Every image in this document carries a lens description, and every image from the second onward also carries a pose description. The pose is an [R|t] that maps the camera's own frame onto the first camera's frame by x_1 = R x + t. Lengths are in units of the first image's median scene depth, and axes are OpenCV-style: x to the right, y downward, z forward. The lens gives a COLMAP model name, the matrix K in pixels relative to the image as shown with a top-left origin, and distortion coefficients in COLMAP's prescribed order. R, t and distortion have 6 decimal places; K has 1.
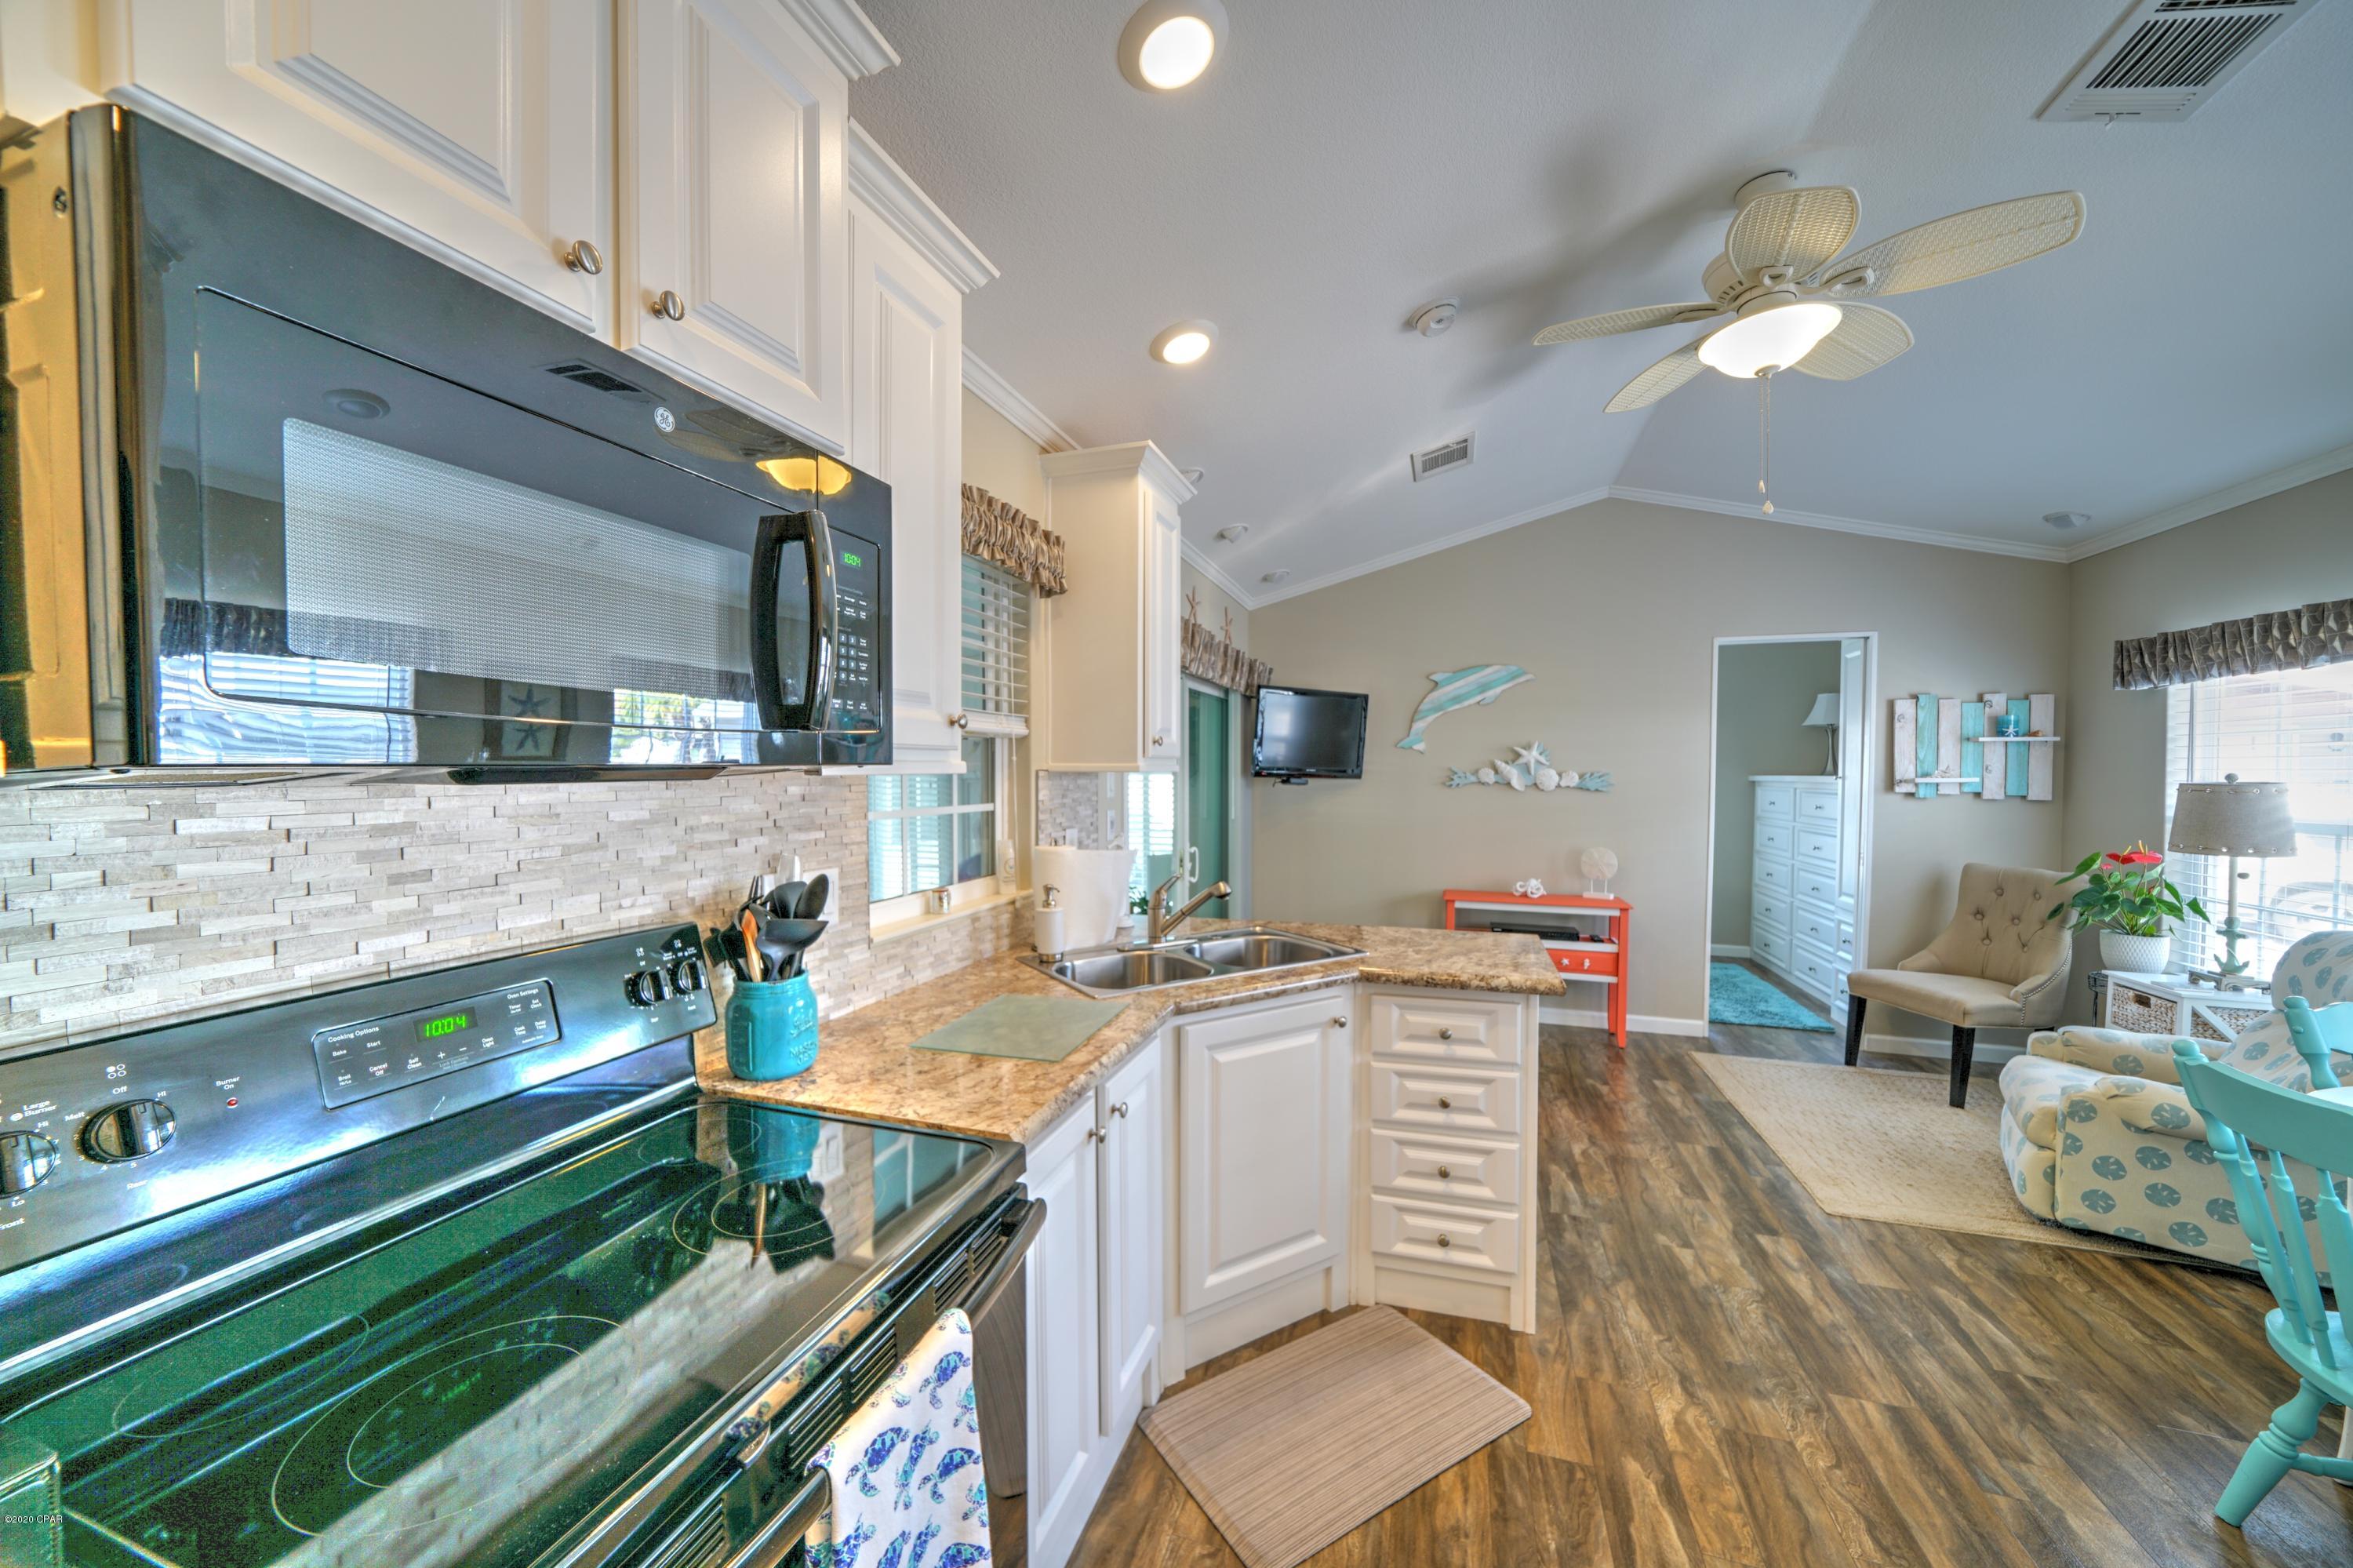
lens RADIAL K [[840.7, 0, 1152.2], [0, 840.7, 794.1], [0, 0, 1]] dist [-0.021250, 0.002938]
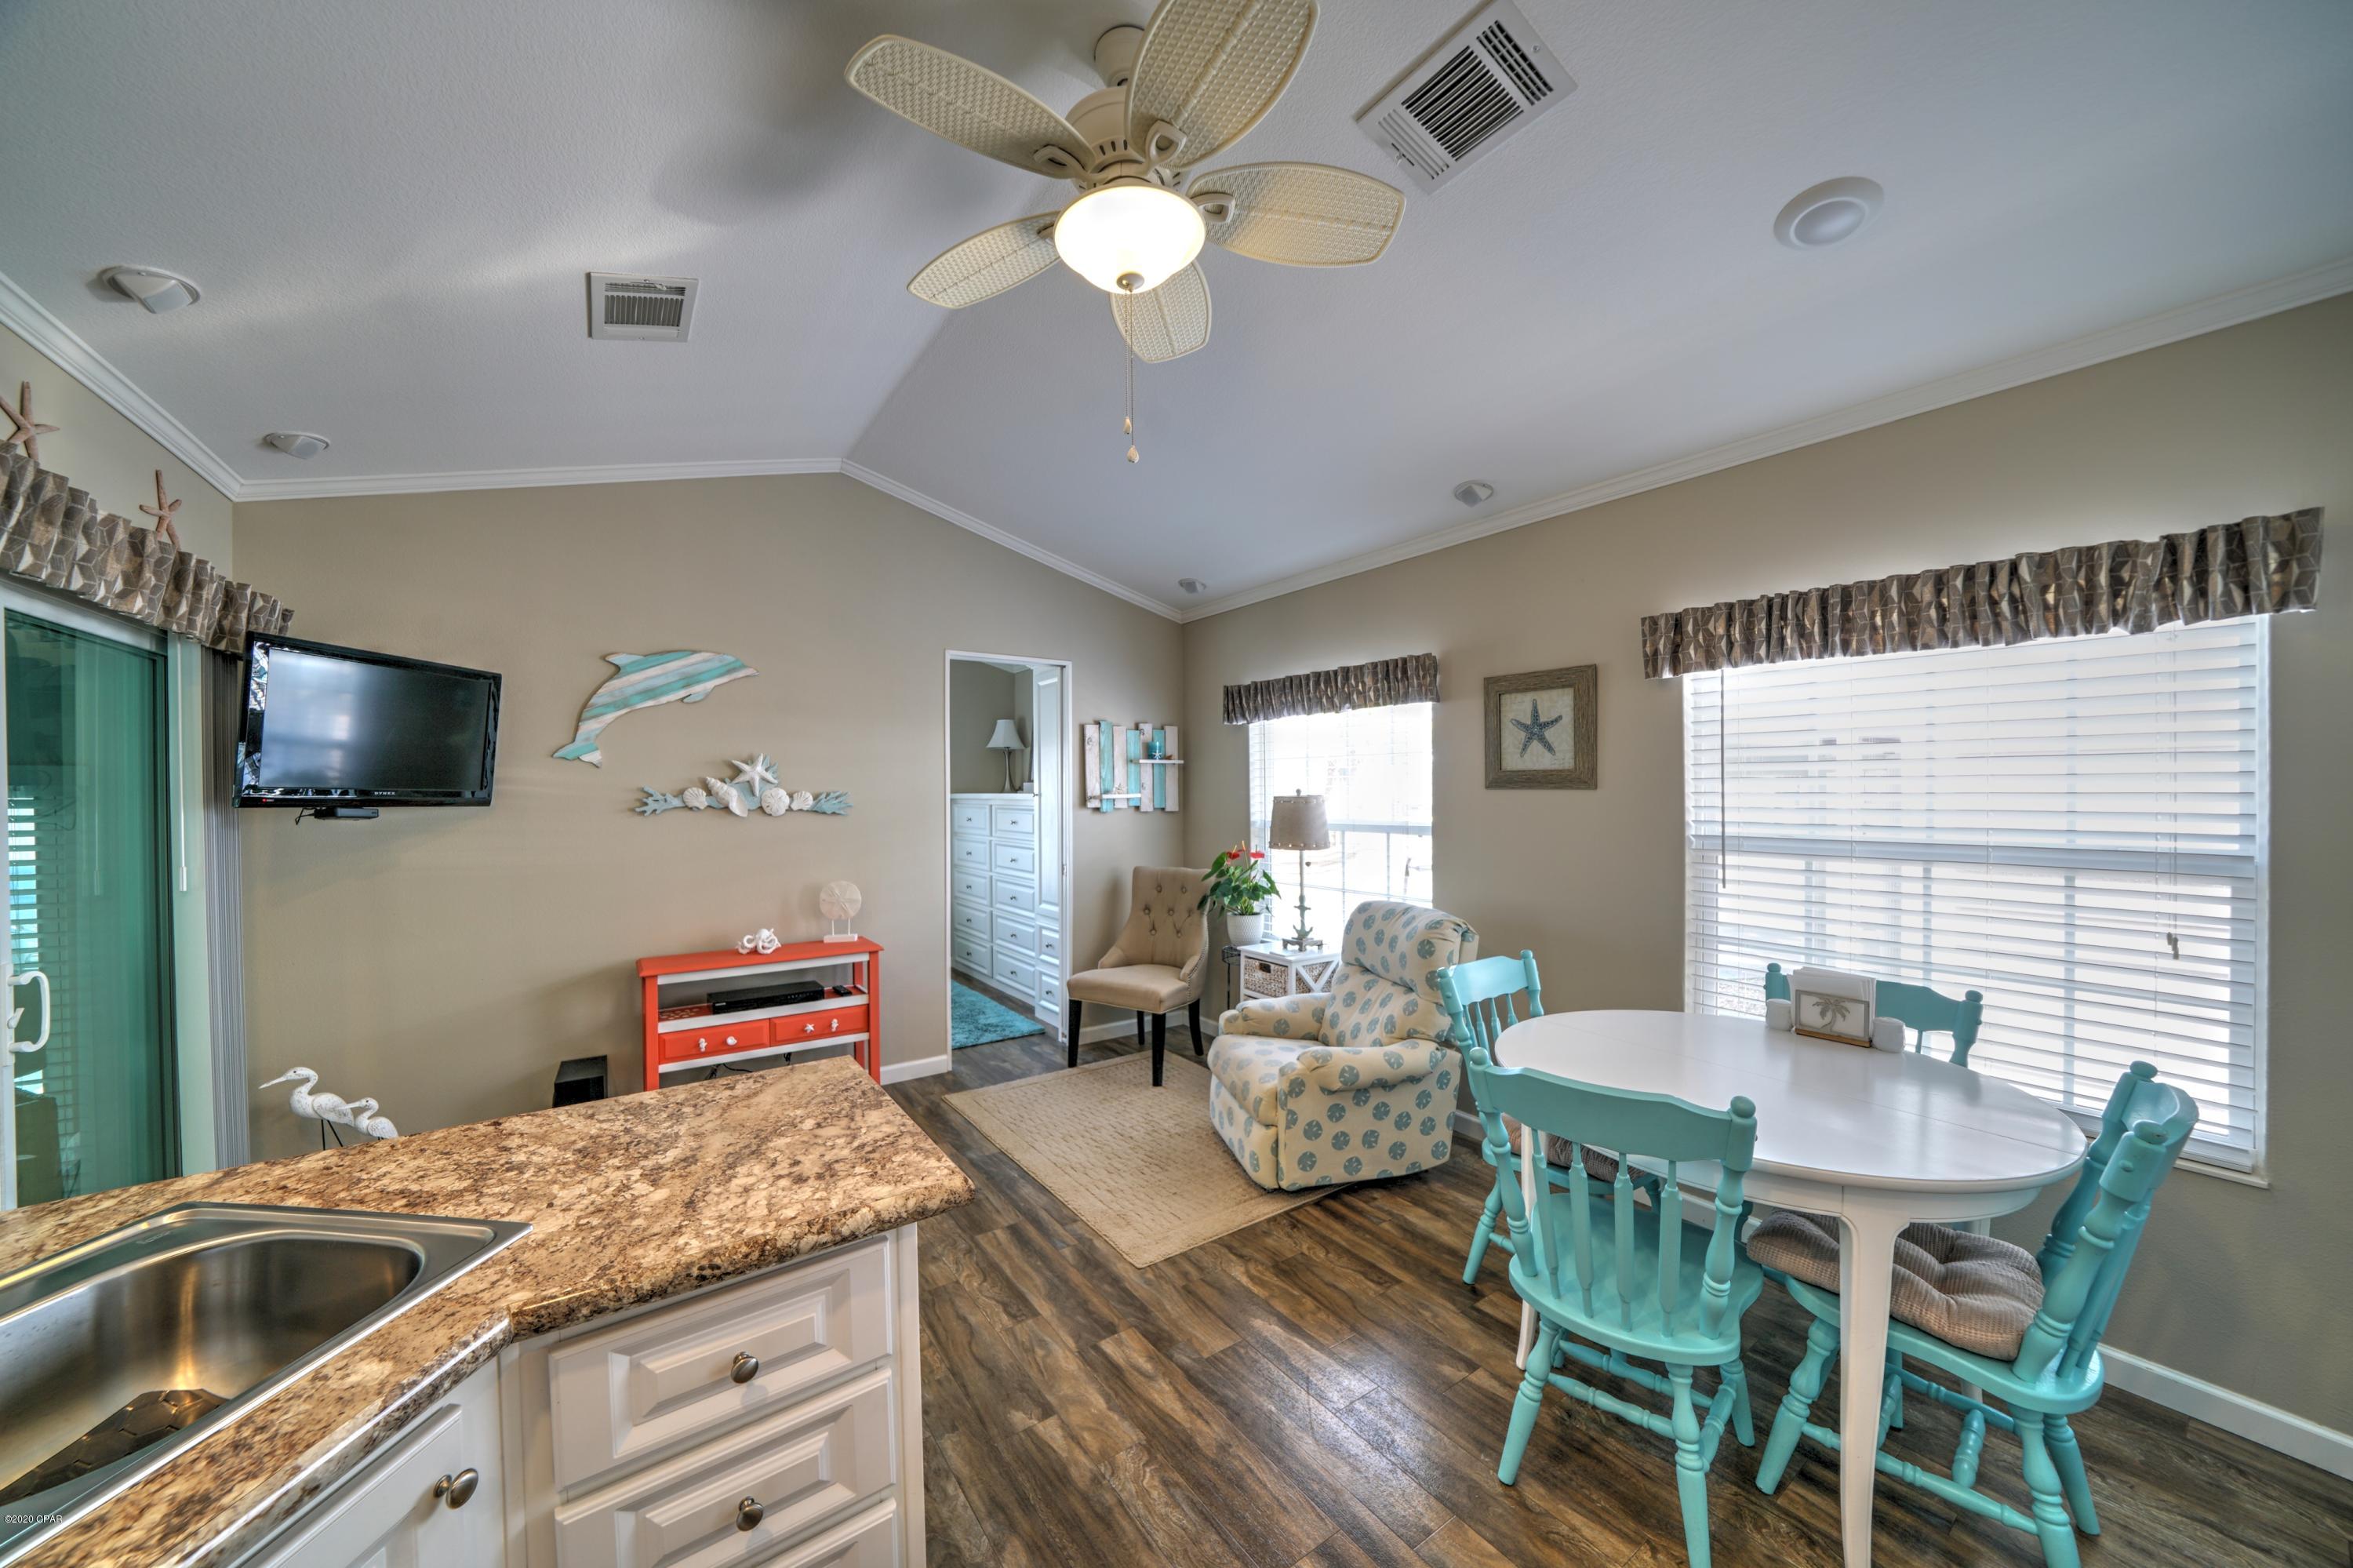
lens RADIAL K [[817.5, 0, 1152.9], [0, 817.5, 794.3], [0, 0, 1]] dist [-0.023677, 0.002229]
pose [[0.592993, -0.011364, 0.805127, 0.110015], [0.029709, 0.999528, -0.007773, -0.014445], [-0.804659, 0.028528, 0.593051, 0.459327]]
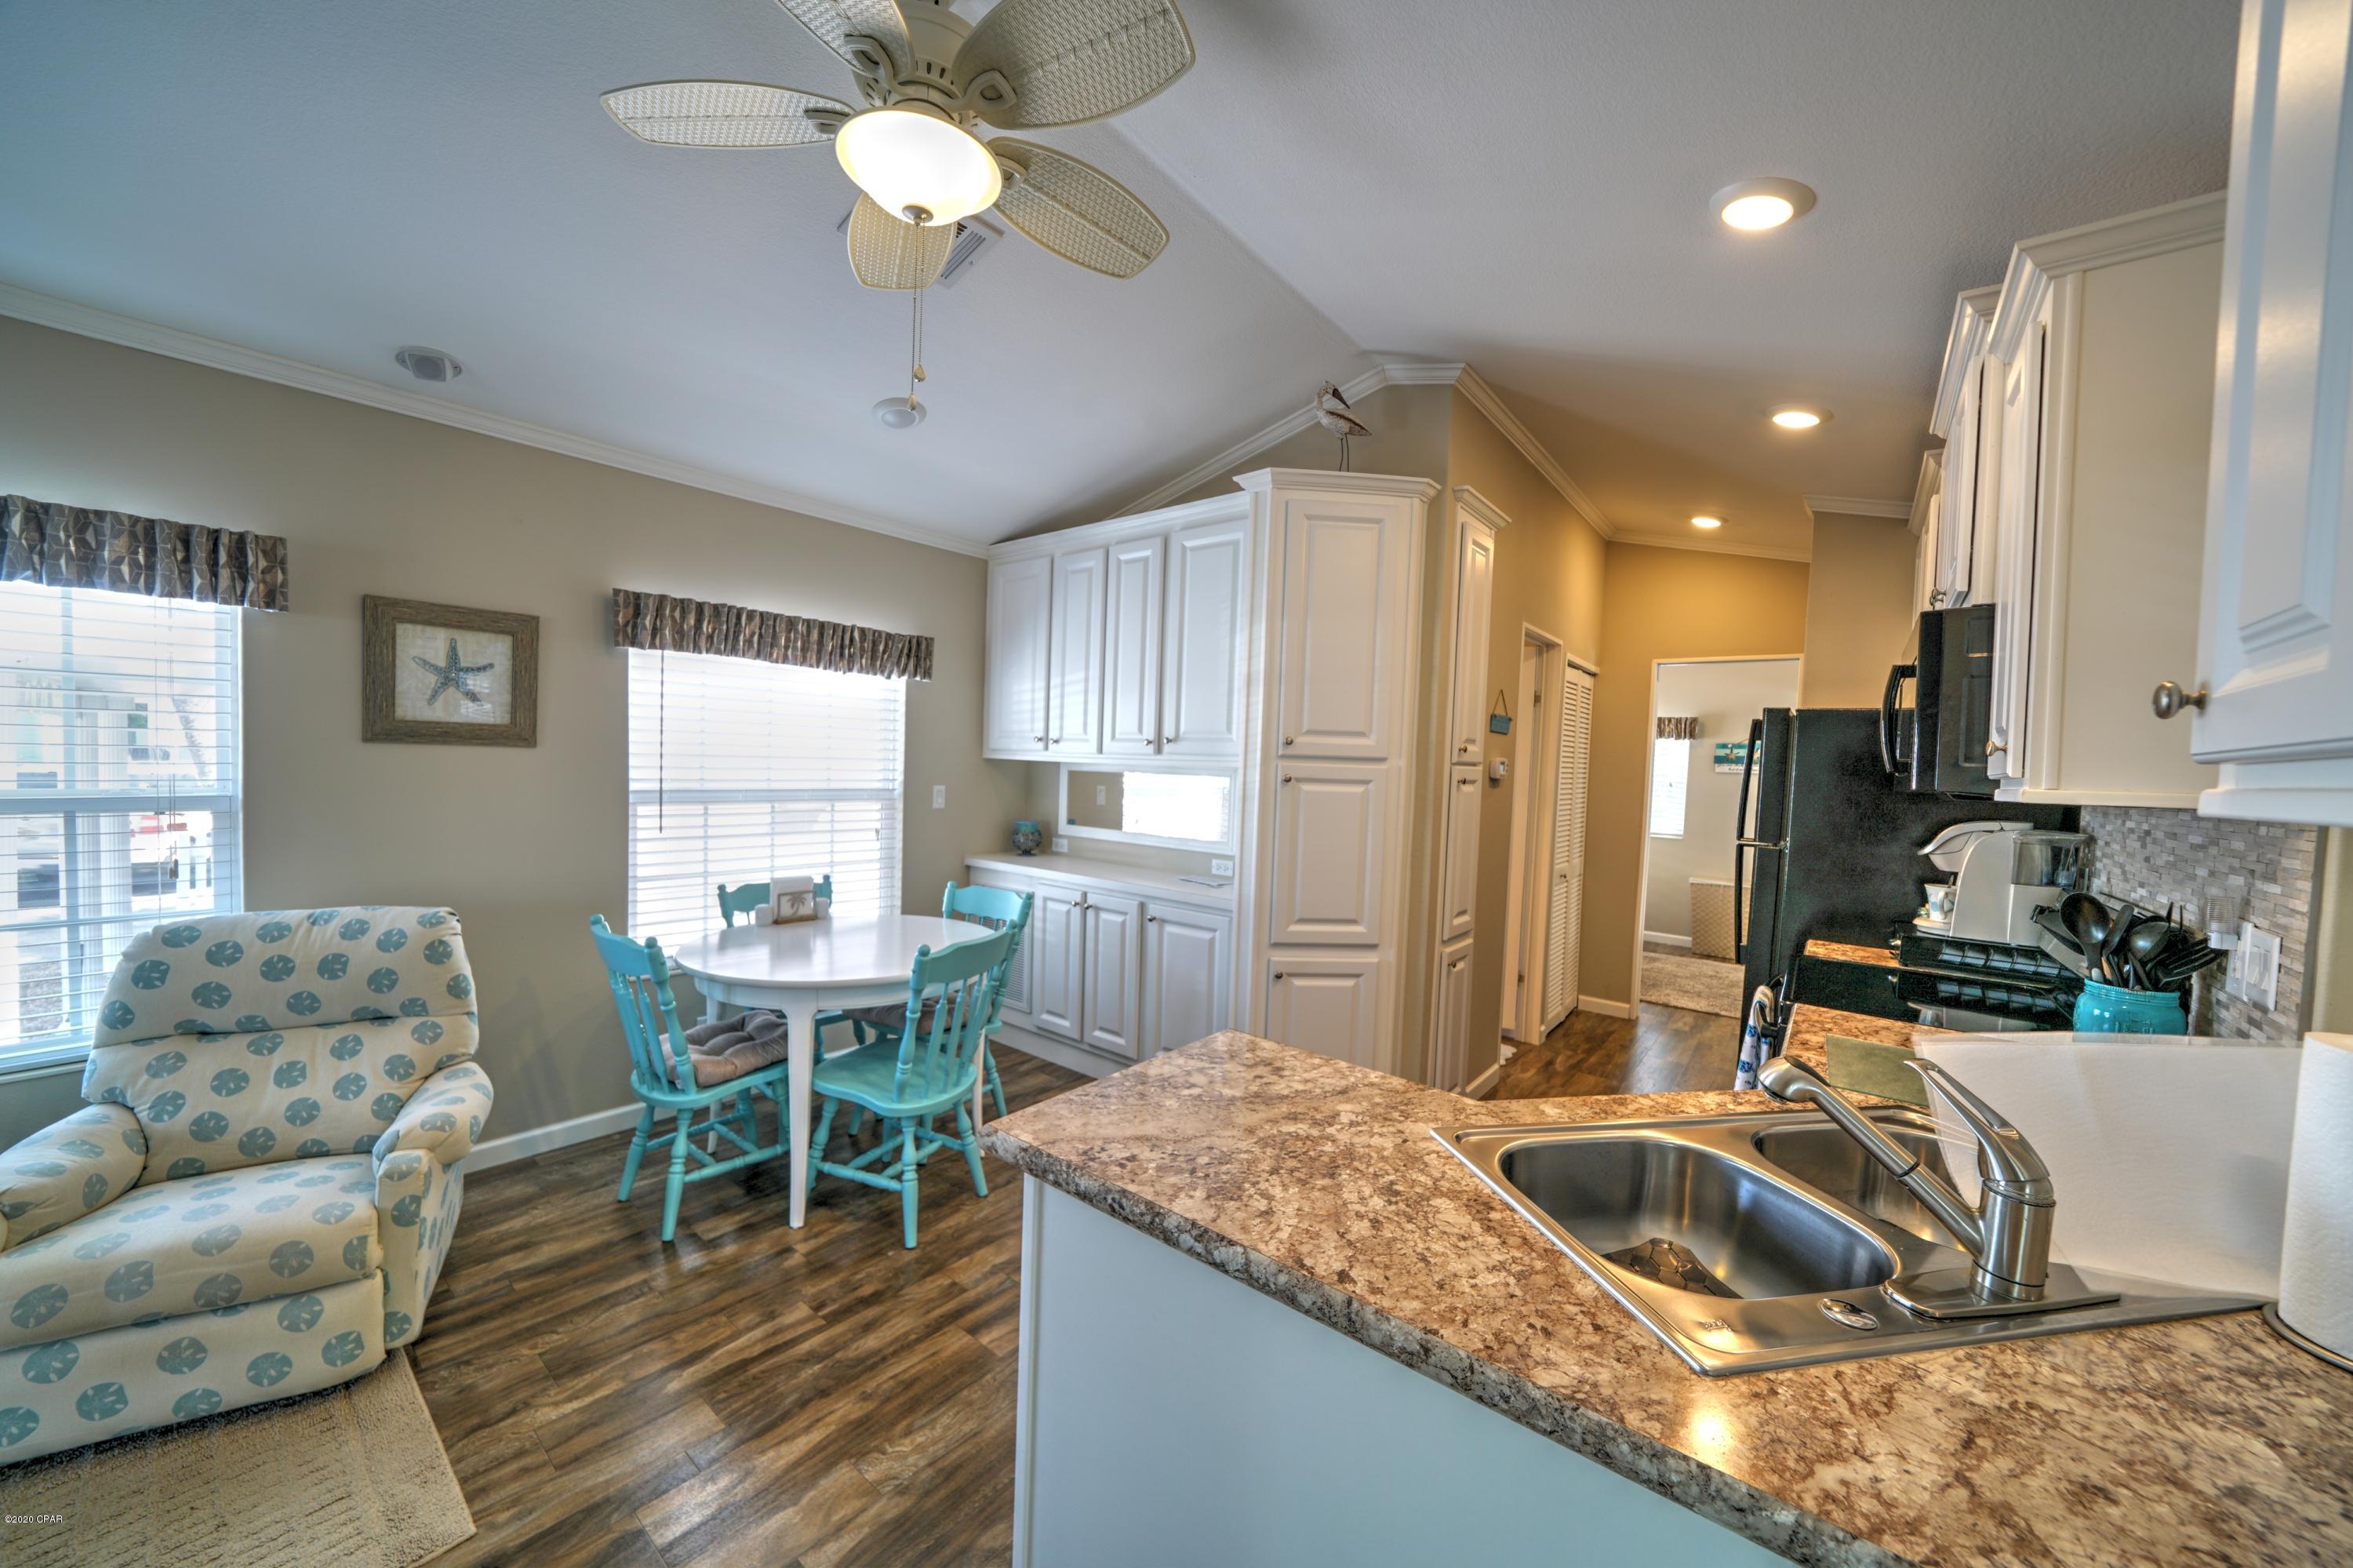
lens RADIAL K [[840.7, 0, 1152.2], [0, 840.7, 794.1], [0, 0, 1]] dist [-0.021250, 0.002938]
pose [[-0.936486, -0.045807, 0.347700, 0.227999], [-0.024174, 0.997506, 0.066306, -0.043892], [-0.349870, 0.053690, -0.935258, 1.405202]]
